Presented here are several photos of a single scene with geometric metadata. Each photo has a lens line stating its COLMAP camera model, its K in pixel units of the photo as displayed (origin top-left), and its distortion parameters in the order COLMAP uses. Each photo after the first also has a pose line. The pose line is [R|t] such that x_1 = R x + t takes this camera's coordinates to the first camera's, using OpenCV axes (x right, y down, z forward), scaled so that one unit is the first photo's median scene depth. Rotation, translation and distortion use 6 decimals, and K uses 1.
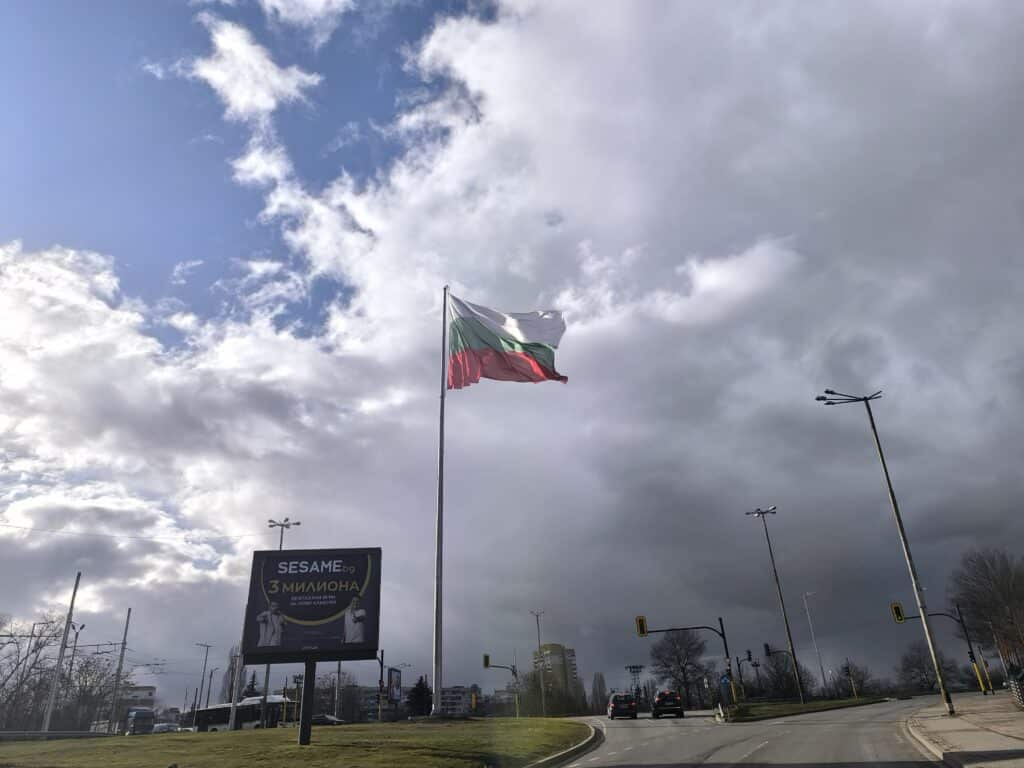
lens RADIAL K [[712.6, 0, 502.6], [0, 712.6, 354.0], [0, 0, 1]] dist [0.031478, -0.064009]
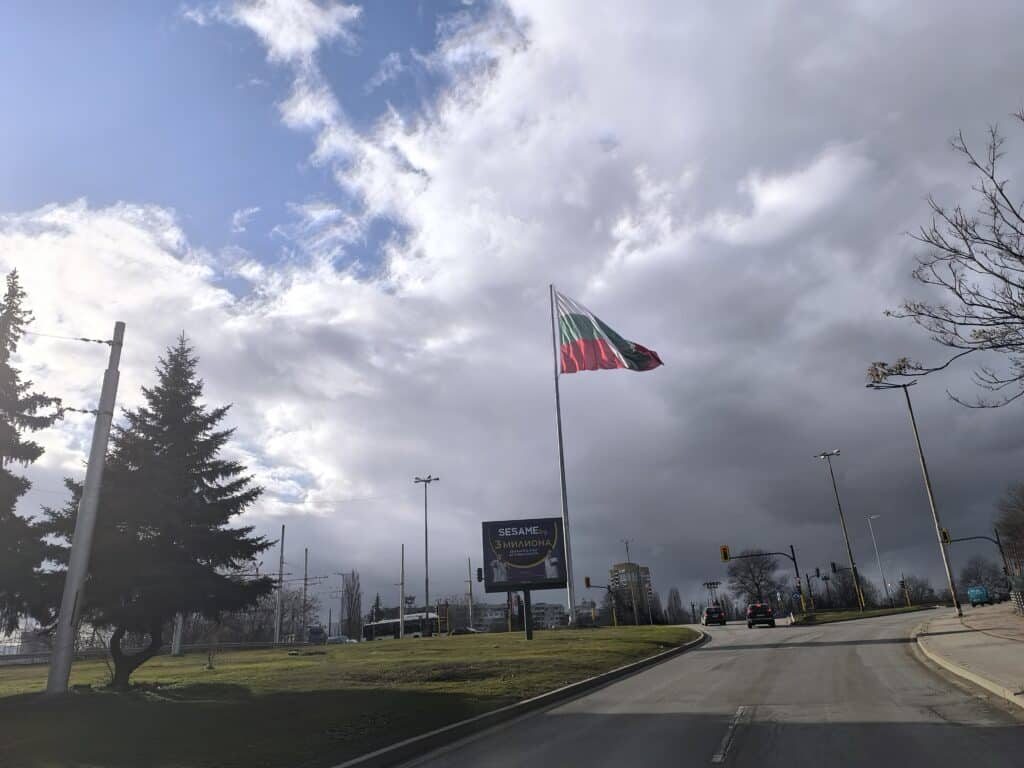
lens RADIAL K [[837.3, 0, 450.6], [0, 837.3, 316.0], [0, 0, 1]] dist [0.046724, -0.095522]
pose [[0.995344, -0.049128, -0.082932, -0.060864], [0.057601, 0.993004, 0.103080, -0.090339], [0.077288, -0.107377, 0.991210, -0.190927]]
